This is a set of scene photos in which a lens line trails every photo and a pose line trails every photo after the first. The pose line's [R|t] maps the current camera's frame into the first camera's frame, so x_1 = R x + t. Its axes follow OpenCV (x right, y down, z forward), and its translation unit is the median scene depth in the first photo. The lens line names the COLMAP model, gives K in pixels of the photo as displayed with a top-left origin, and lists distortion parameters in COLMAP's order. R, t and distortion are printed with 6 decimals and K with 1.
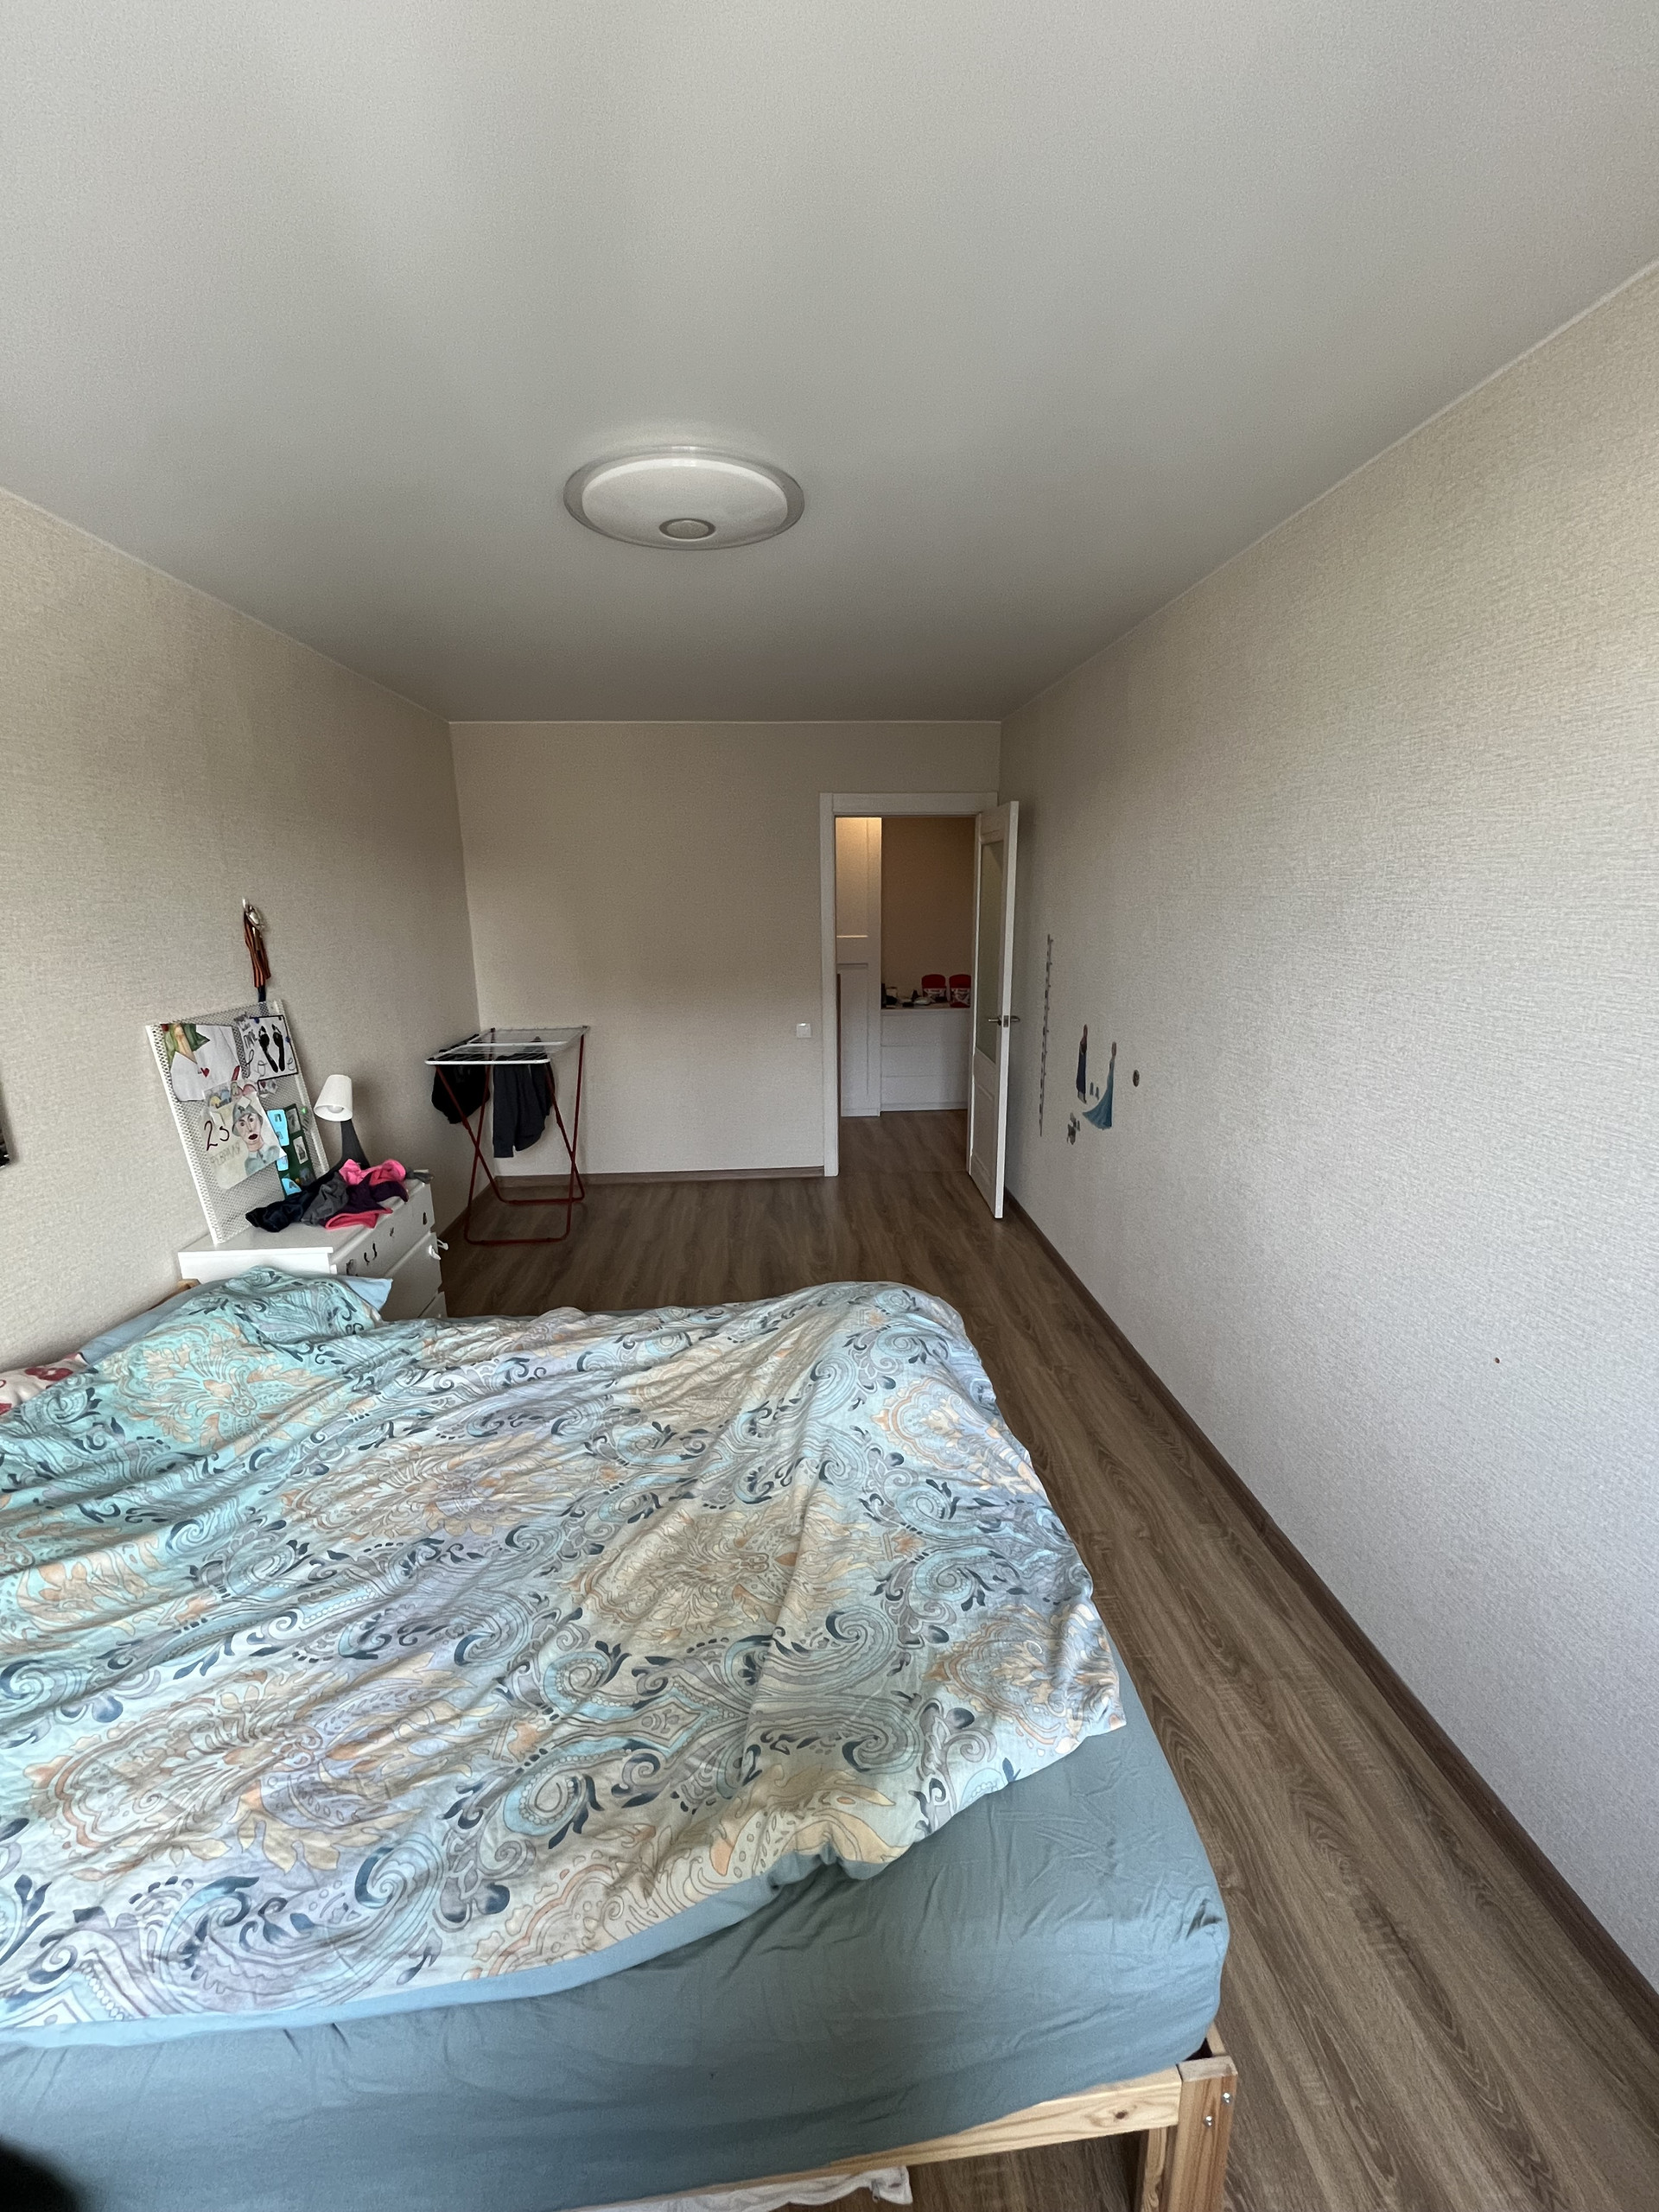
lens RADIAL K [[889.5, 0, 837.5], [0, 889.5, 1106.8], [0, 0, 1]] dist [-0.003279, 0.000058]
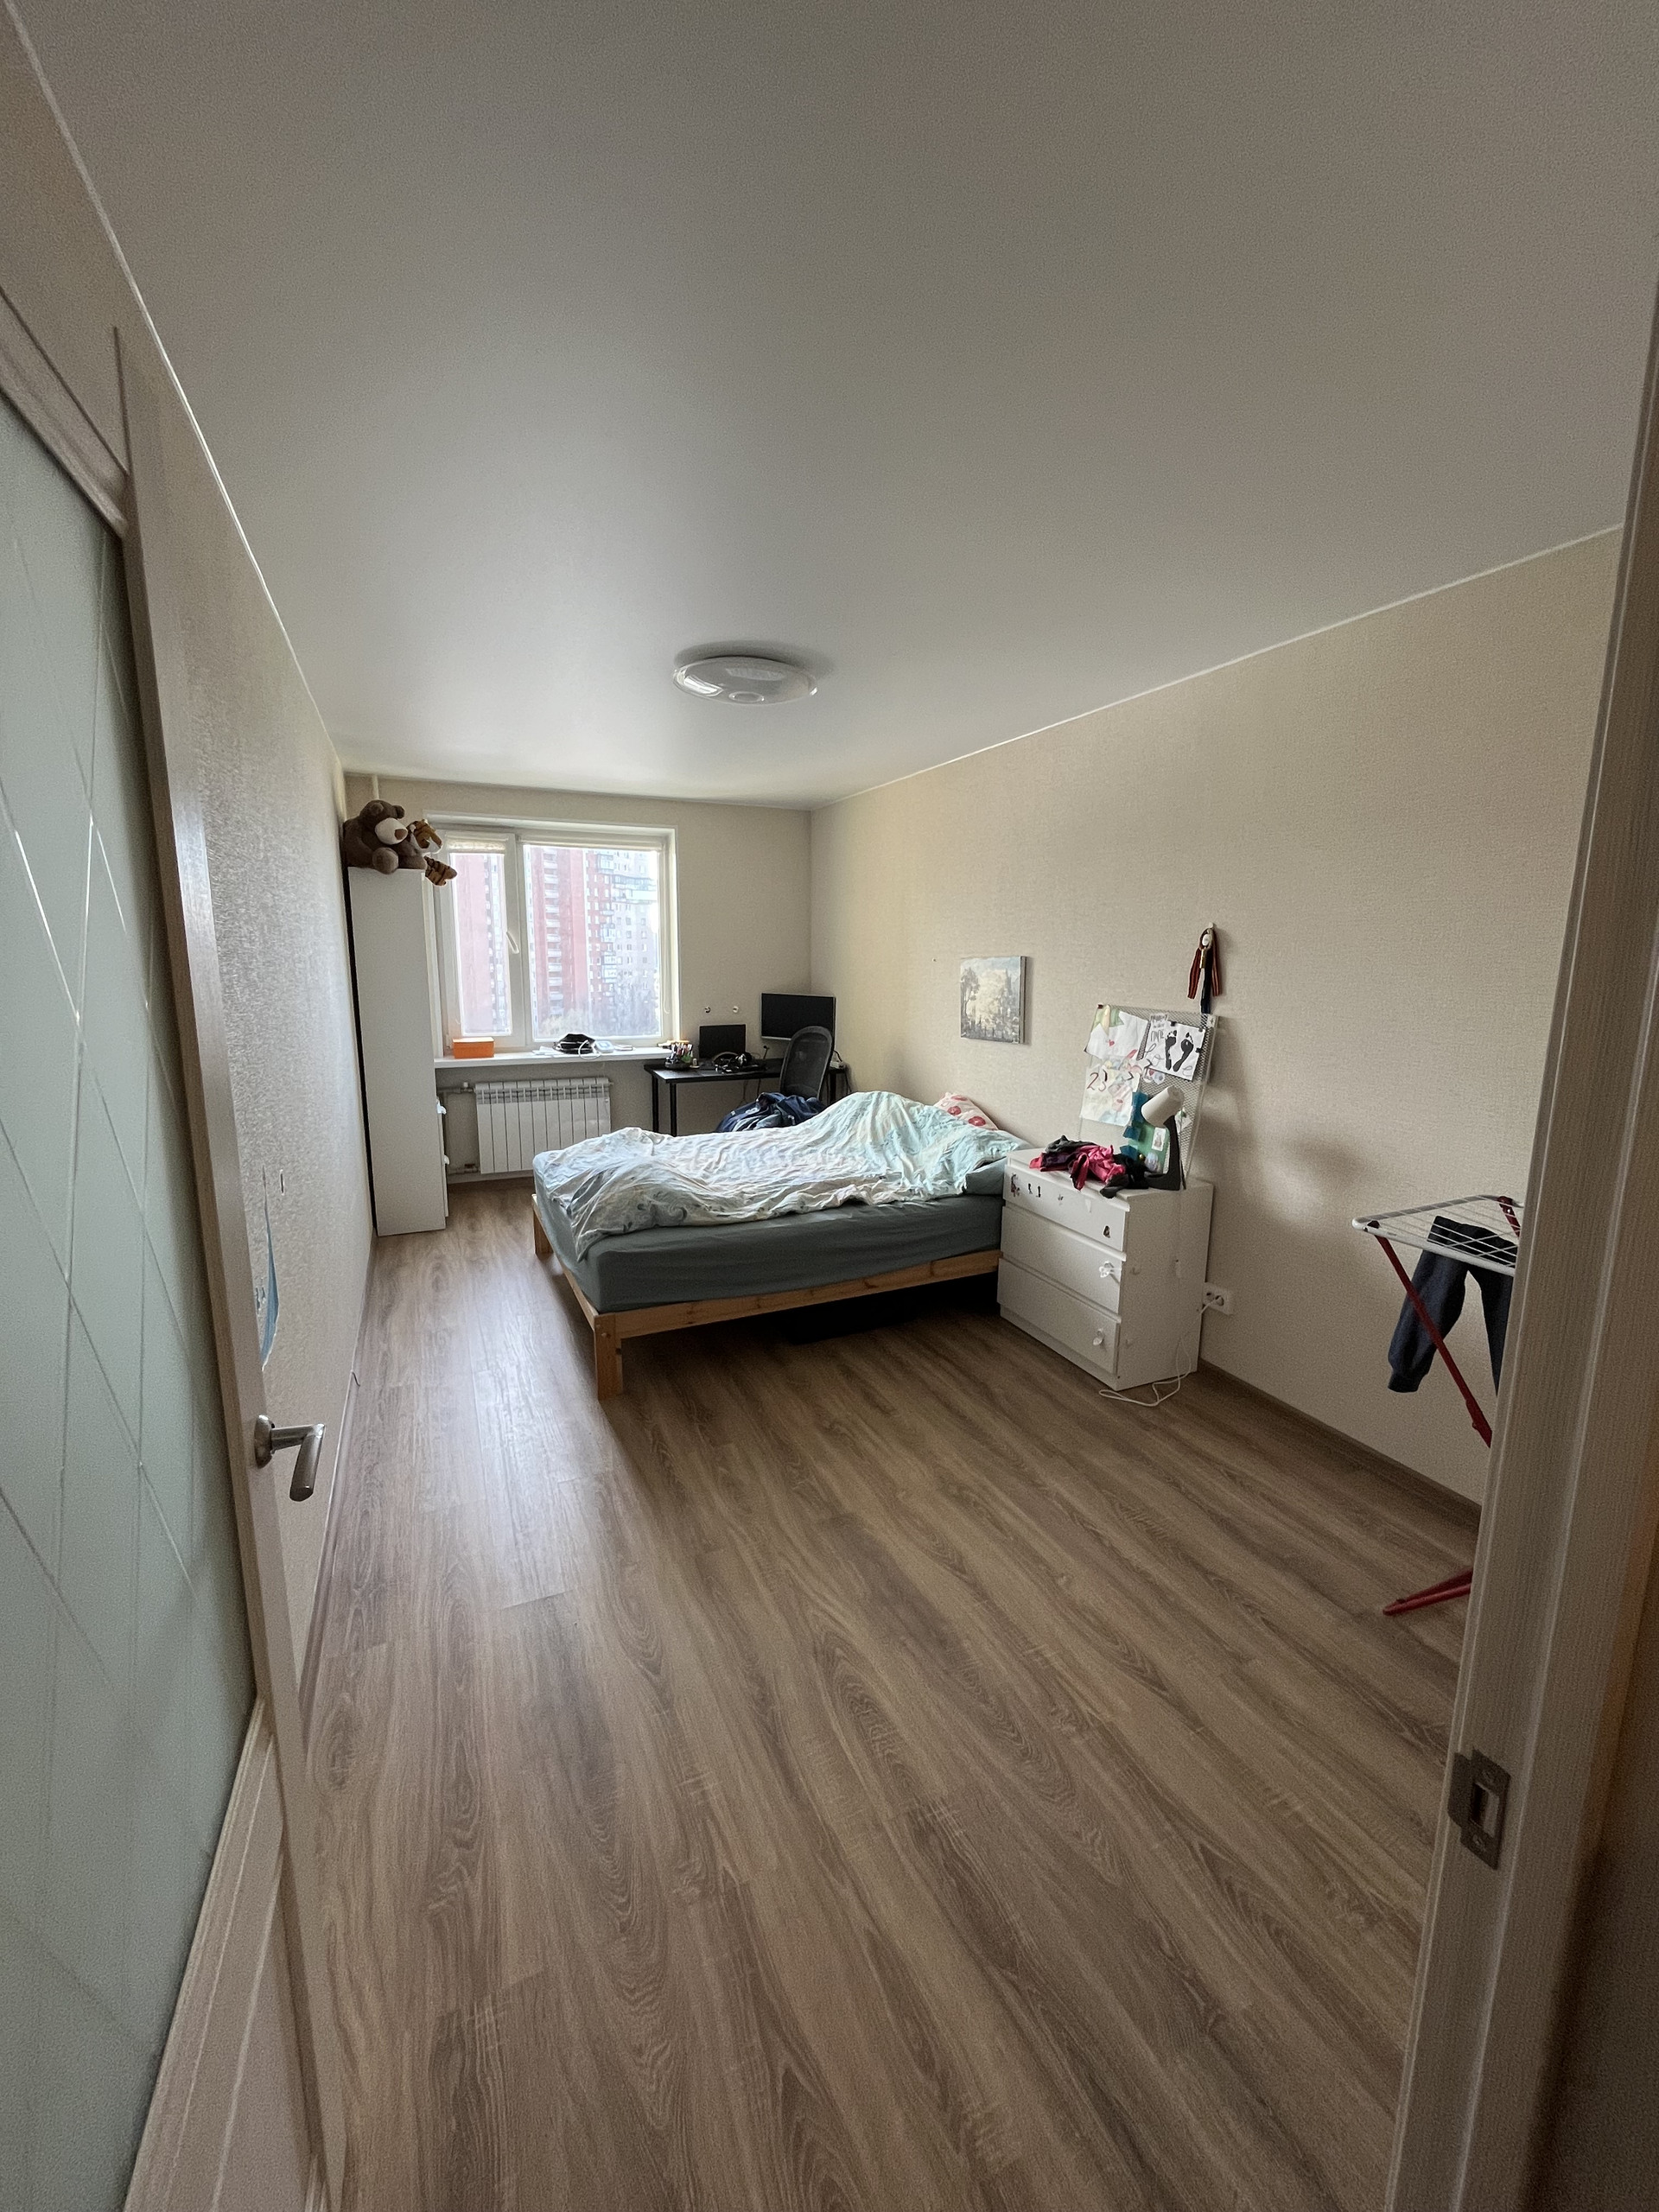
lens RADIAL K [[889.5, 0, 823.2], [0, 889.5, 1099.3], [0, 0, 1]] dist [-0.003279, 0.000058]
pose [[-0.943734, 0.060639, -0.325099, 0.188576], [-0.073016, 0.920580, 0.383668, -0.427413], [0.322545, 0.385818, -0.864355, 1.912712]]
